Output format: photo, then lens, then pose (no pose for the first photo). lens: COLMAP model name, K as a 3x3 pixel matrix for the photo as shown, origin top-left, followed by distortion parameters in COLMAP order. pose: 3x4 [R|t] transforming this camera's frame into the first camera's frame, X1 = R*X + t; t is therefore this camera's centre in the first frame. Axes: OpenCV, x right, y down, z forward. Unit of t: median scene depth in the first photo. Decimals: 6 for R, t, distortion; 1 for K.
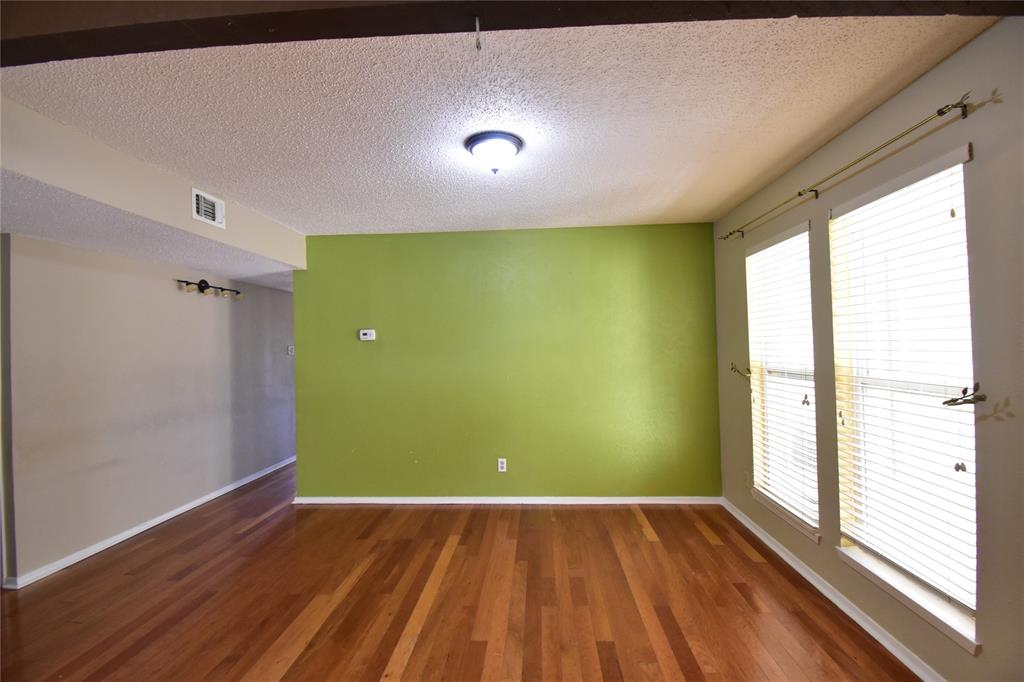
lens RADIAL K [[452.3, 0, 514.8], [0, 452.3, 339.5], [0, 0, 1]] dist [0.018412, -0.025220]
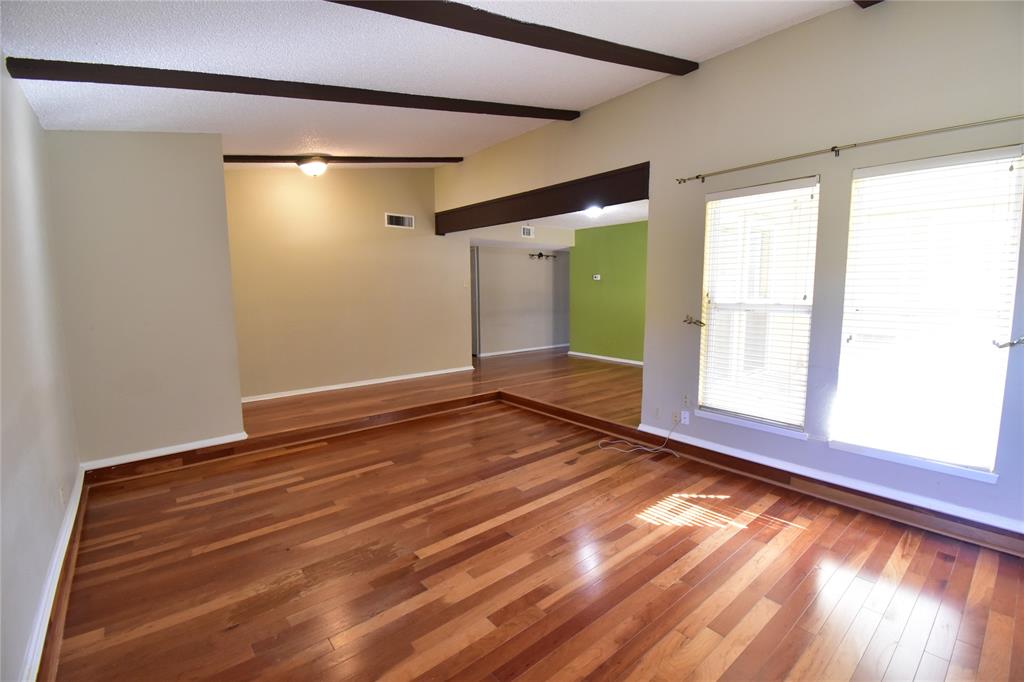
lens RADIAL K [[452.3, 0, 514.8], [0, 452.3, 339.5], [0, 0, 1]] dist [0.018412, -0.025220]
pose [[0.688175, 0.098768, -0.718791, 0.922803], [0.004537, 0.990086, 0.140390, -0.021624], [0.725531, -0.099874, 0.680904, -0.695433]]
